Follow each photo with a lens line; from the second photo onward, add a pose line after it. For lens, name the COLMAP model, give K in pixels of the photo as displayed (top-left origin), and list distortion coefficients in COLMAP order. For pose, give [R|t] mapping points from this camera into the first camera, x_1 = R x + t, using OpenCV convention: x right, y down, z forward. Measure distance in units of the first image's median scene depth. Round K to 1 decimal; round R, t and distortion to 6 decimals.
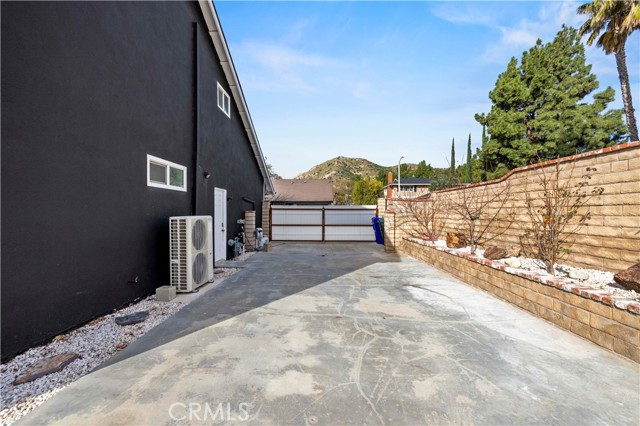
lens RADIAL K [[271.5, 0, 320.4], [0, 271.5, 215.8], [0, 0, 1]] dist [0.004323, 0.000096]
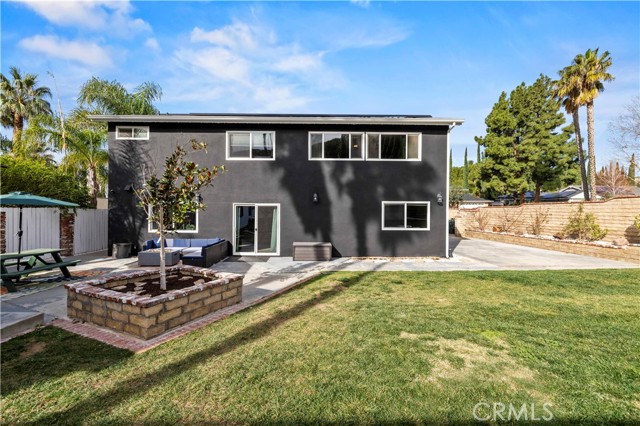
lens RADIAL K [[271.5, 0, 321.4], [0, 271.5, 214.1], [0, 0, 1]] dist [0.004323, 0.000096]
pose [[0.998587, 0.003880, 0.053007, -0.254960], [-0.004050, 0.999987, 0.003103, -0.010438], [-0.052995, -0.003313, 0.998589, -0.282252]]
